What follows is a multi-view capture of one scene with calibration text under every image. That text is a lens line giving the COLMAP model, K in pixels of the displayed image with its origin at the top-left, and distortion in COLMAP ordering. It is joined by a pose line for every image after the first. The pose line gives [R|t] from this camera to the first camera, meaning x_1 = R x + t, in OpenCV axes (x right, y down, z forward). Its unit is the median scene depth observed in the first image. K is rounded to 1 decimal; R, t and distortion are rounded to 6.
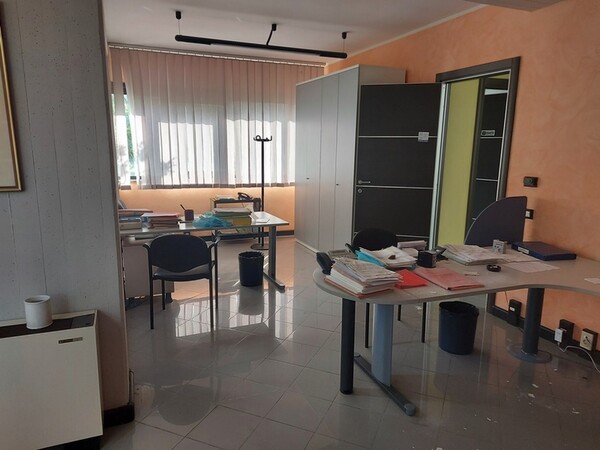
lens RADIAL K [[436.5, 0, 300.2], [0, 436.5, 231.1], [0, 0, 1]] dist [0.066932, -0.049214]
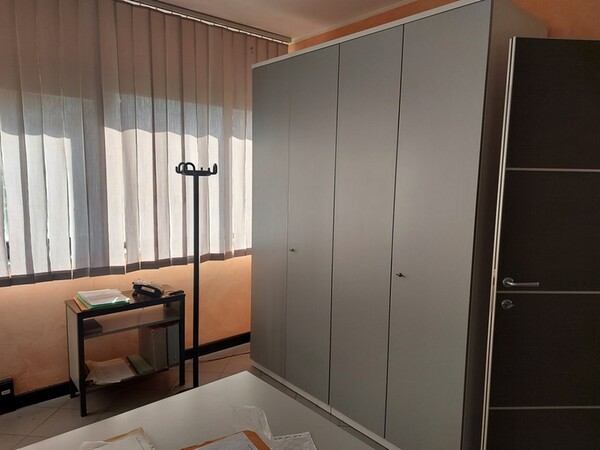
lens RADIAL K [[436.5, 0, 303.2], [0, 436.5, 224.7], [0, 0, 1]] dist [0.066932, -0.049214]
pose [[0.954312, -0.035180, 0.296734, -0.110919], [0.059090, 0.995653, -0.071994, -0.109431], [-0.292911, 0.086238, 0.952243, 0.514919]]
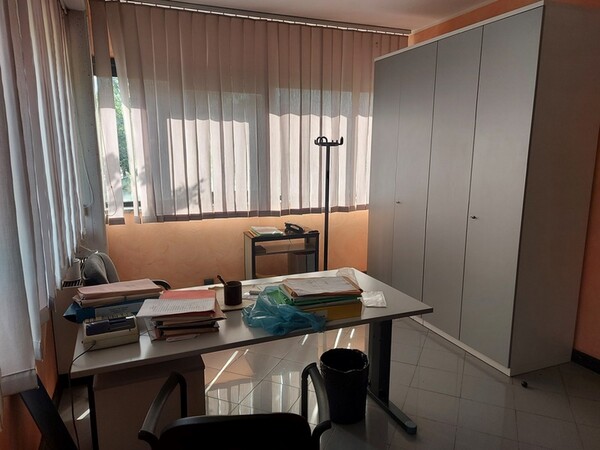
lens RADIAL K [[436.5, 0, 298.0], [0, 436.5, 226.8], [0, 0, 1]] dist [0.066932, -0.049214]
pose [[0.999903, -0.010719, -0.008898, -0.121317], [0.010563, 0.999792, -0.017448, -0.073258], [0.009083, 0.017352, 0.999808, 0.347218]]
